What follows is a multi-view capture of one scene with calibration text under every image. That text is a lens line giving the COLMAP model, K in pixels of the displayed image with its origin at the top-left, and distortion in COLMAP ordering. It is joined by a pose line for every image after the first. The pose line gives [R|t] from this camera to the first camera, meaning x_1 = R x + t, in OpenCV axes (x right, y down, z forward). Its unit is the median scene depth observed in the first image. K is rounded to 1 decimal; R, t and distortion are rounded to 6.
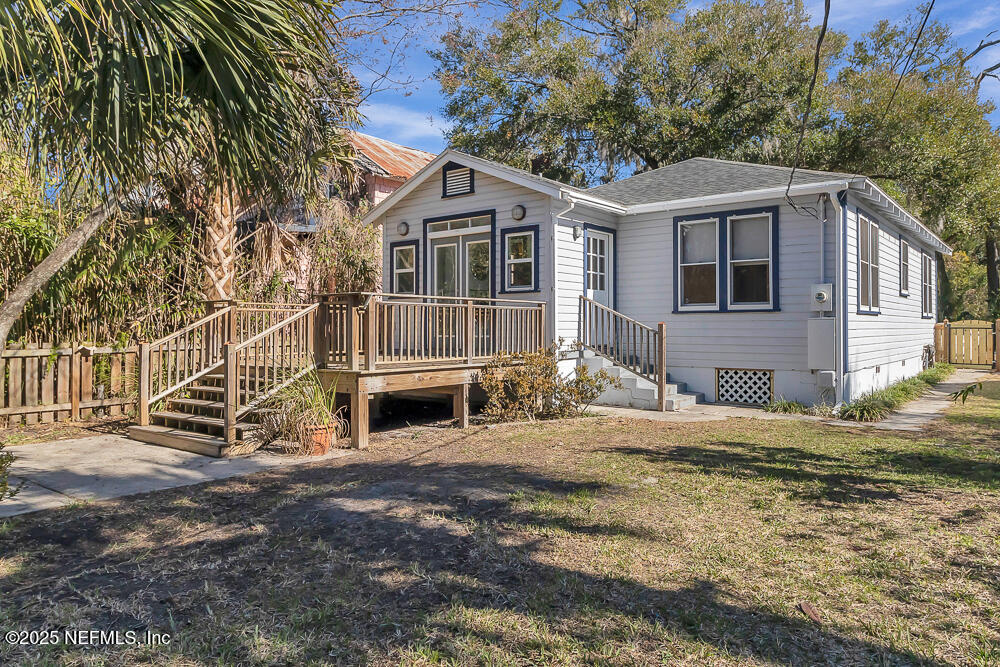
lens RADIAL K [[688.9, 0, 500.0], [0, 688.9, 325.3], [0, 0, 1]] dist [-0.007463, -0.000332]
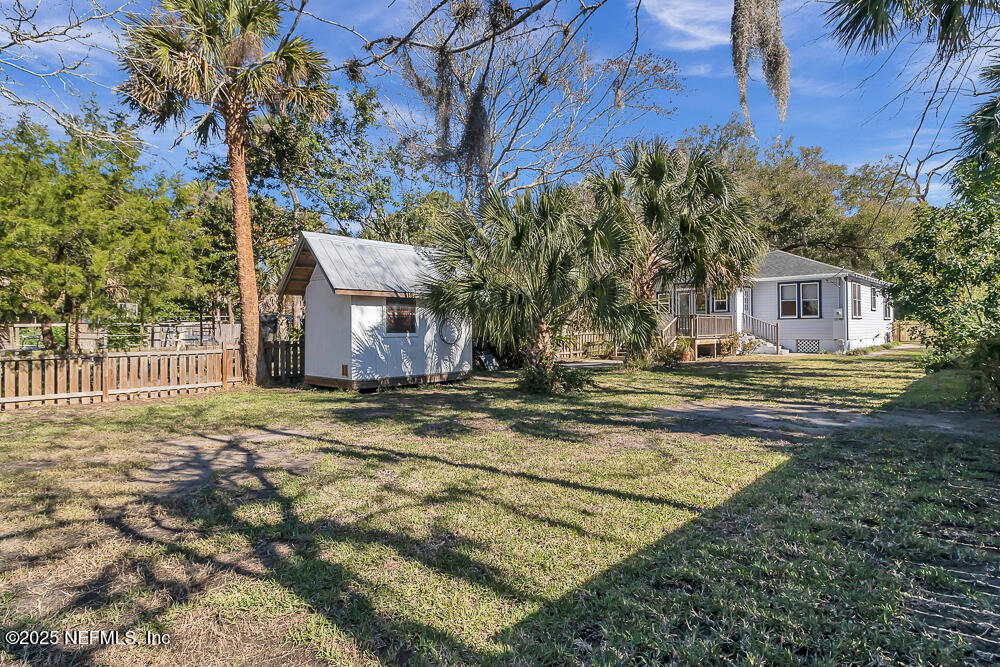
lens RADIAL K [[541.5, 0, 503.4], [0, 541.5, 329.8], [0, 0, 1]] dist [-0.000083, -0.000066]
pose [[0.995352, -0.009462, -0.095841, -0.616652], [0.009733, 0.999950, 0.002361, 0.008232], [0.095813, -0.003283, 0.995394, -1.203114]]
